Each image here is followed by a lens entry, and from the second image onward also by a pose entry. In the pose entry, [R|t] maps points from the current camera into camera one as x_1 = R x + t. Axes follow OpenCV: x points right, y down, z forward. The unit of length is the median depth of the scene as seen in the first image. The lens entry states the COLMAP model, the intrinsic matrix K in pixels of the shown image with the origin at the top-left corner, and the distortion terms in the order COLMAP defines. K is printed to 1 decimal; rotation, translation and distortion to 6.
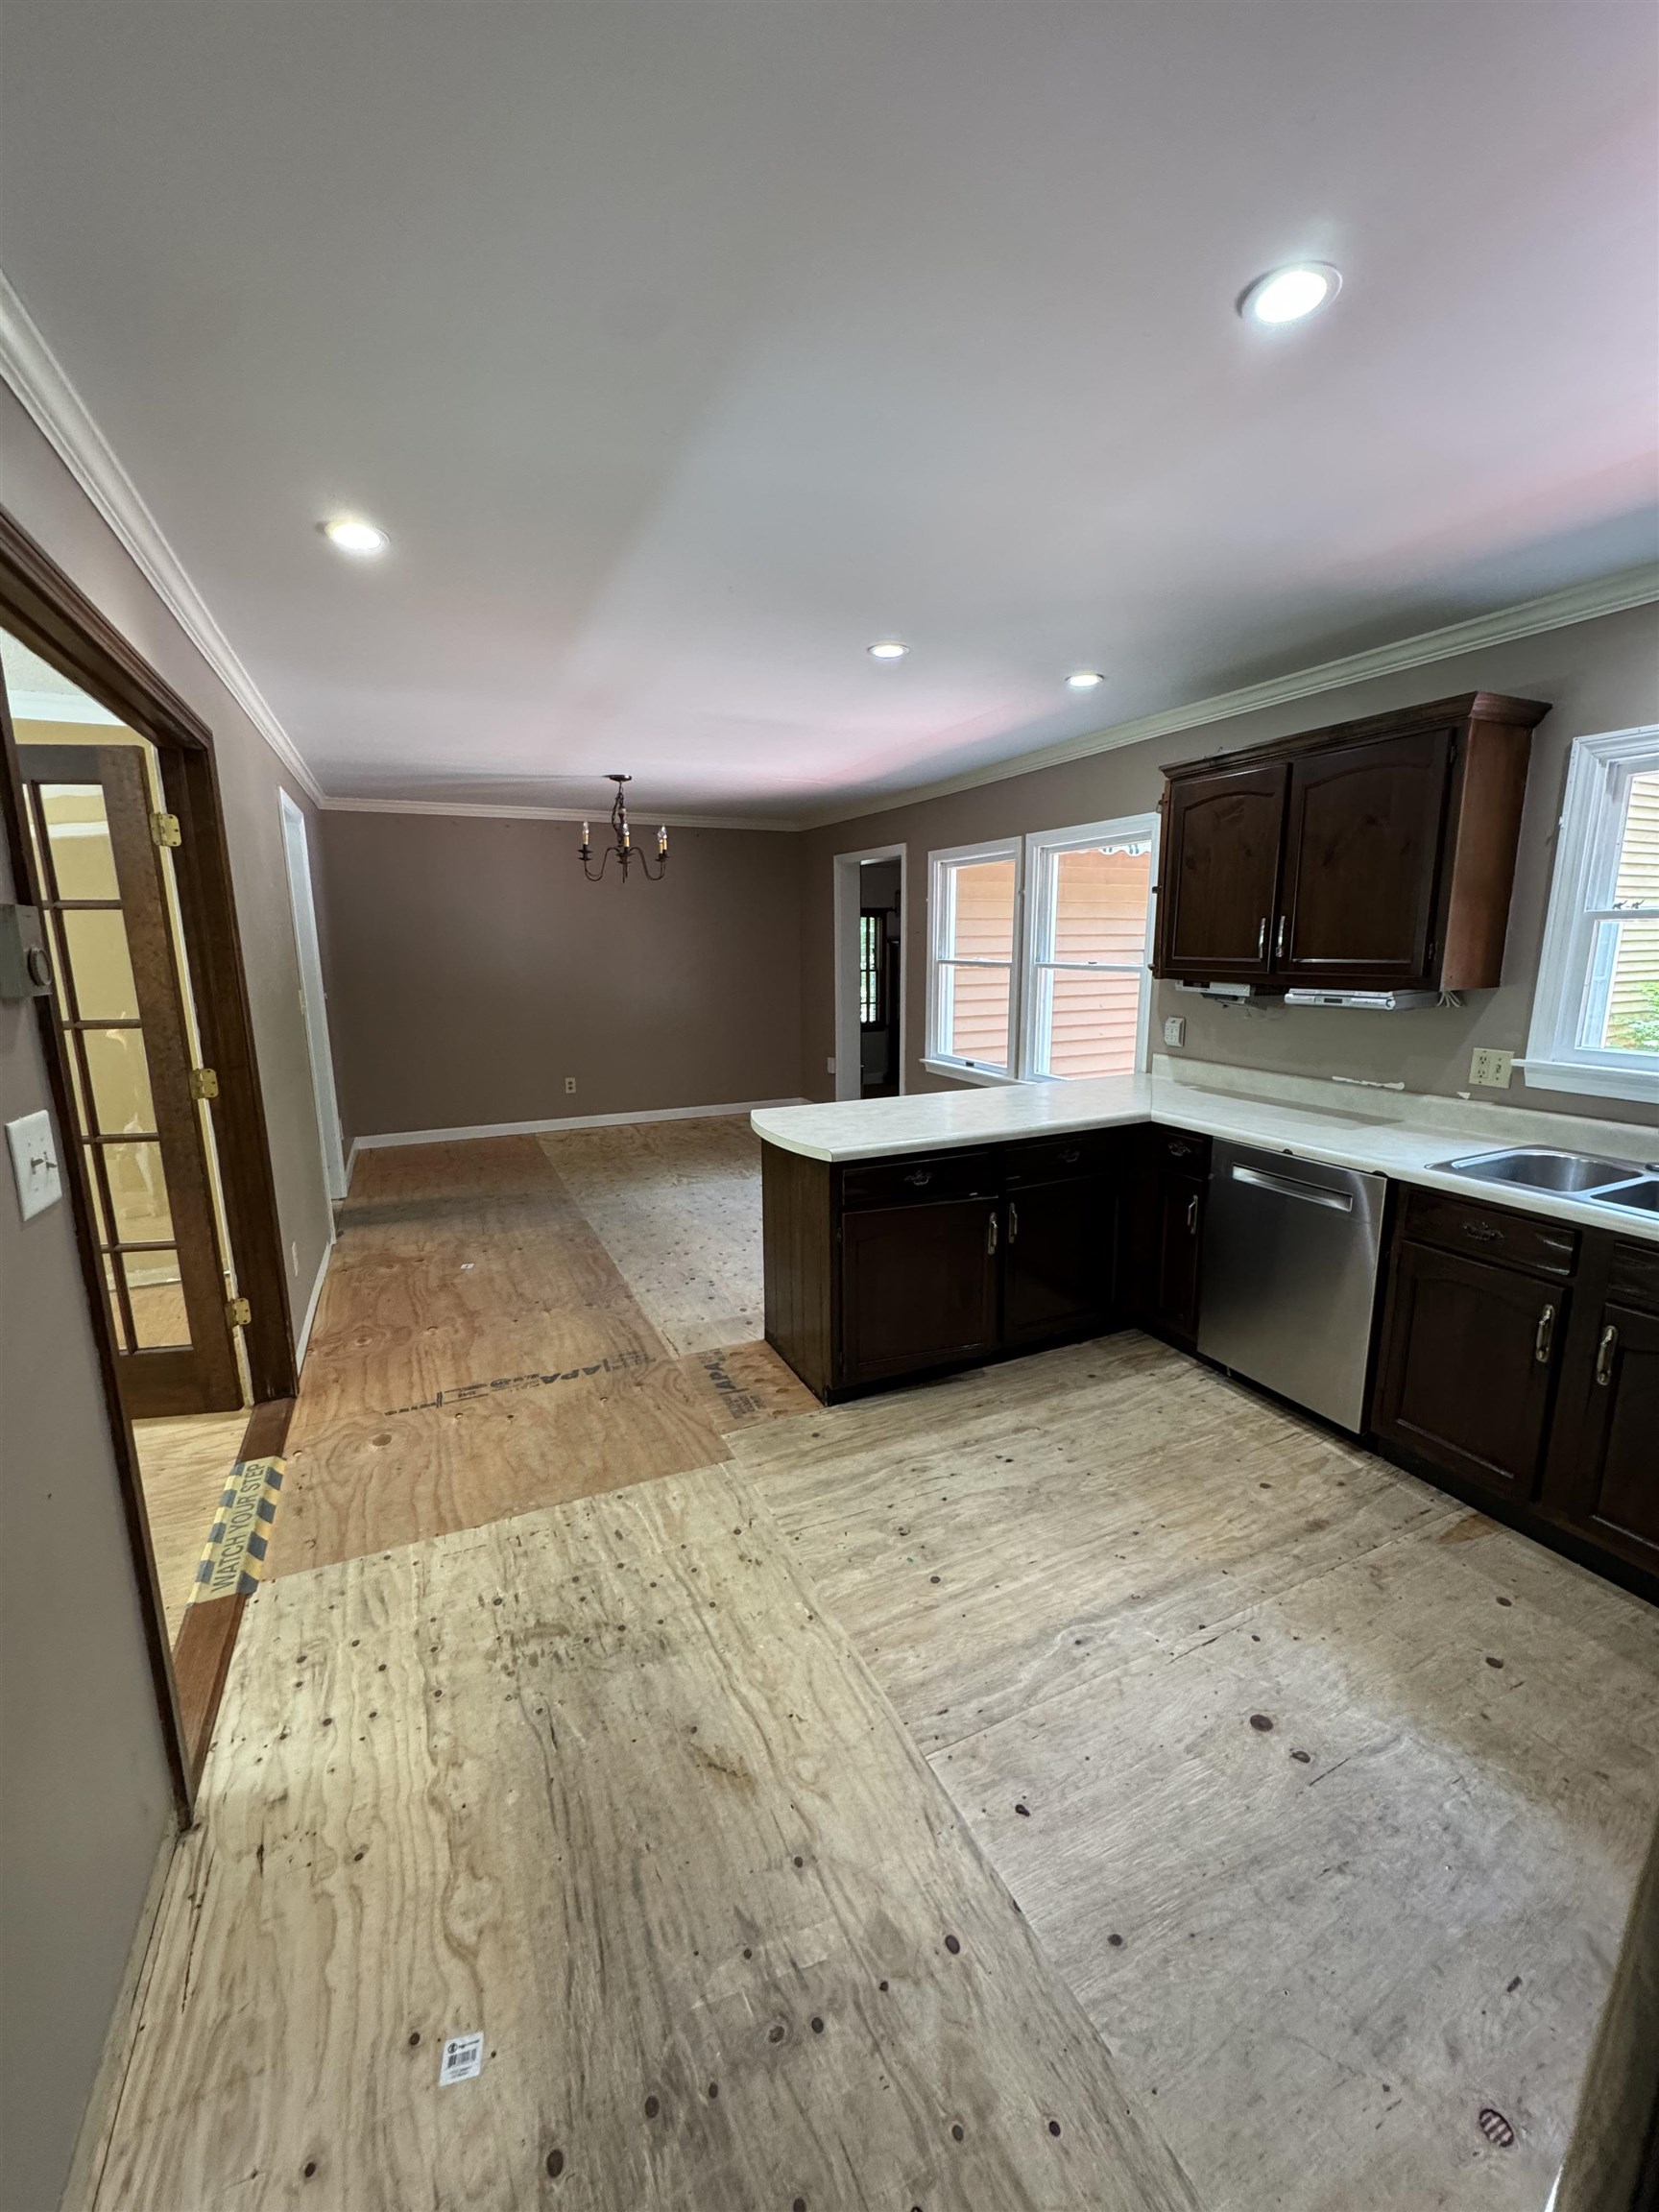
lens RADIAL K [[880.0, 0, 832.6], [0, 880.0, 1105.8], [0, 0, 1]] dist [-0.004556, 0.001014]
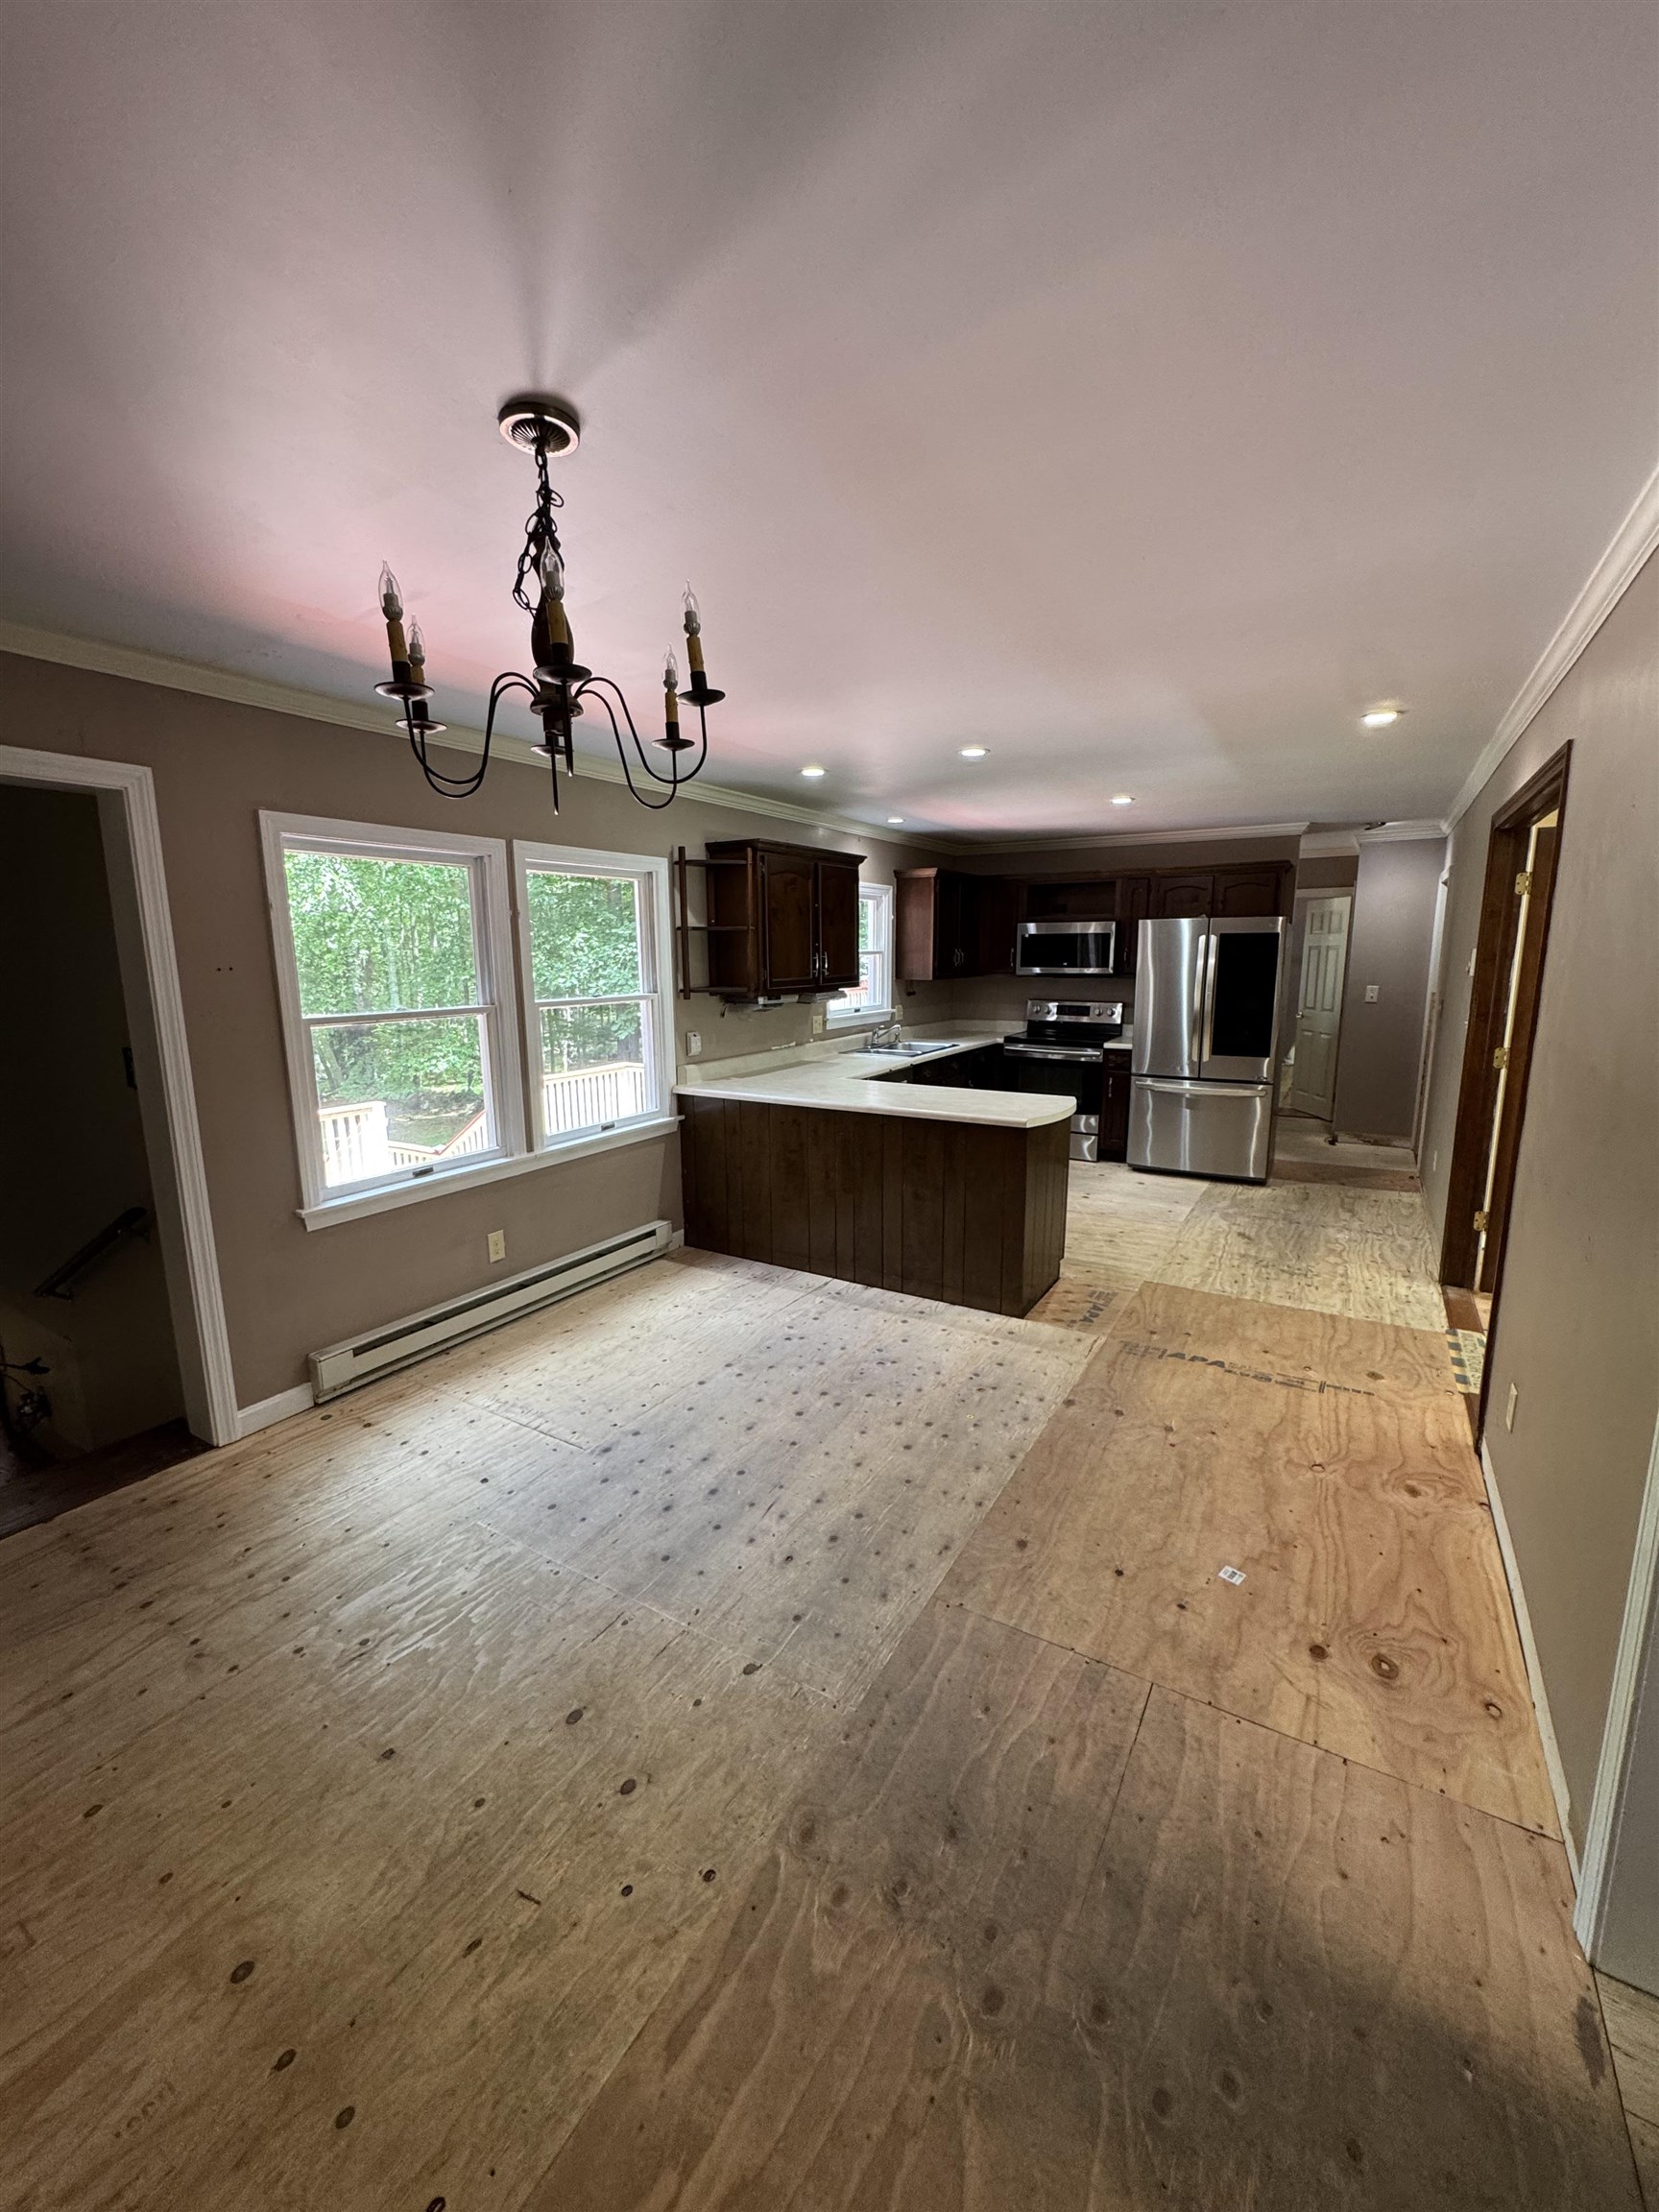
lens RADIAL K [[880.0, 0, 832.6], [0, 880.0, 1105.8], [0, 0, 1]] dist [-0.004556, 0.001014]
pose [[-0.557187, -0.132396, 0.819764, -1.229753], [0.169024, 0.948457, 0.268066, -0.500226], [-0.813002, 0.287923, -0.506090, 2.500919]]
